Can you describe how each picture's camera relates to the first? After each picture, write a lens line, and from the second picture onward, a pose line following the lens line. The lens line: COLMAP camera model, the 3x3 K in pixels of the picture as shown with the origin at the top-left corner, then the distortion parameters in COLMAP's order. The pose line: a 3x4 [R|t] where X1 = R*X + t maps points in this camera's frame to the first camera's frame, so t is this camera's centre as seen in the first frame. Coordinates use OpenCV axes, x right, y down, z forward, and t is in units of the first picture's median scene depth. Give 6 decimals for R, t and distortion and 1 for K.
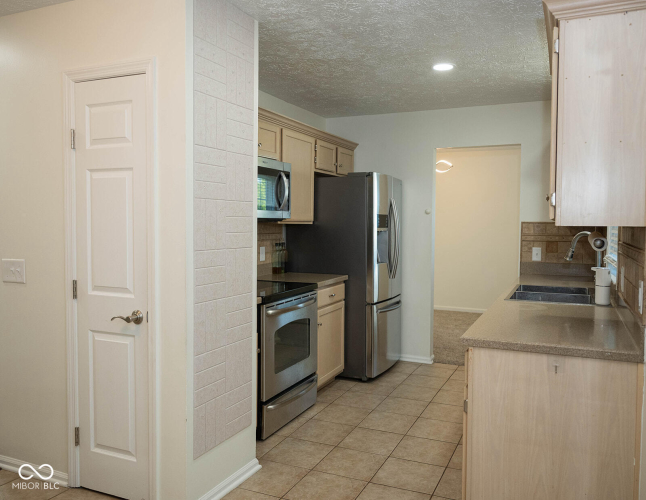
lens RADIAL K [[533.4, 0, 331.0], [0, 533.4, 243.3], [0, 0, 1]] dist [-0.006053, 0.011141]
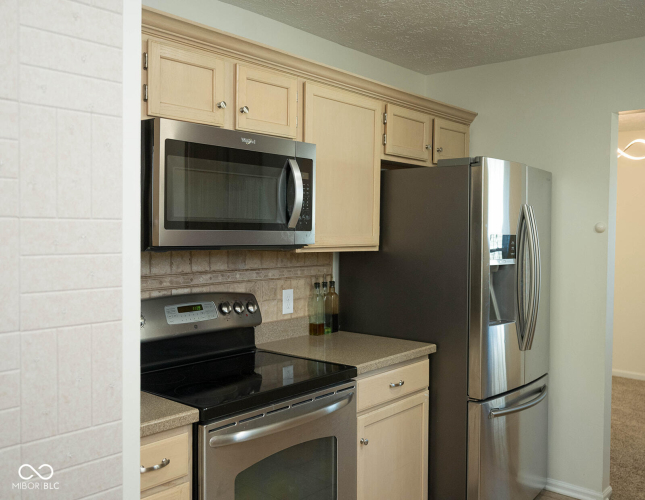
lens RADIAL K [[624.6, 0, 322.7], [0, 624.6, 250.6], [0, 0, 1]] dist [-0.014391, 0.000000]
pose [[0.958417, 0.009879, -0.285200, 0.103139], [-0.012902, 0.999879, -0.008721, -0.030463], [0.285079, 0.012038, 0.958428, 0.345861]]
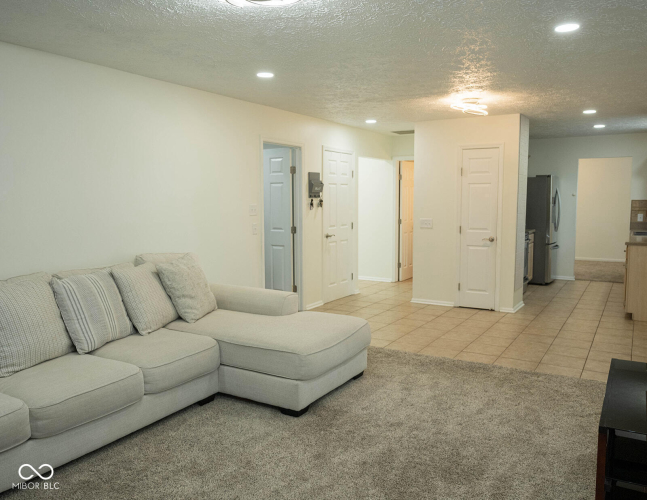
lens RADIAL K [[530.0, 0, 325.1], [0, 530.0, 255.0], [0, 0, 1]] dist [-0.014490, 0.007118]
pose [[0.992573, -0.001918, -0.121637, -0.488633], [0.009759, 0.997909, 0.063898, 0.022946], [0.121260, -0.064610, 0.990516, -0.973316]]
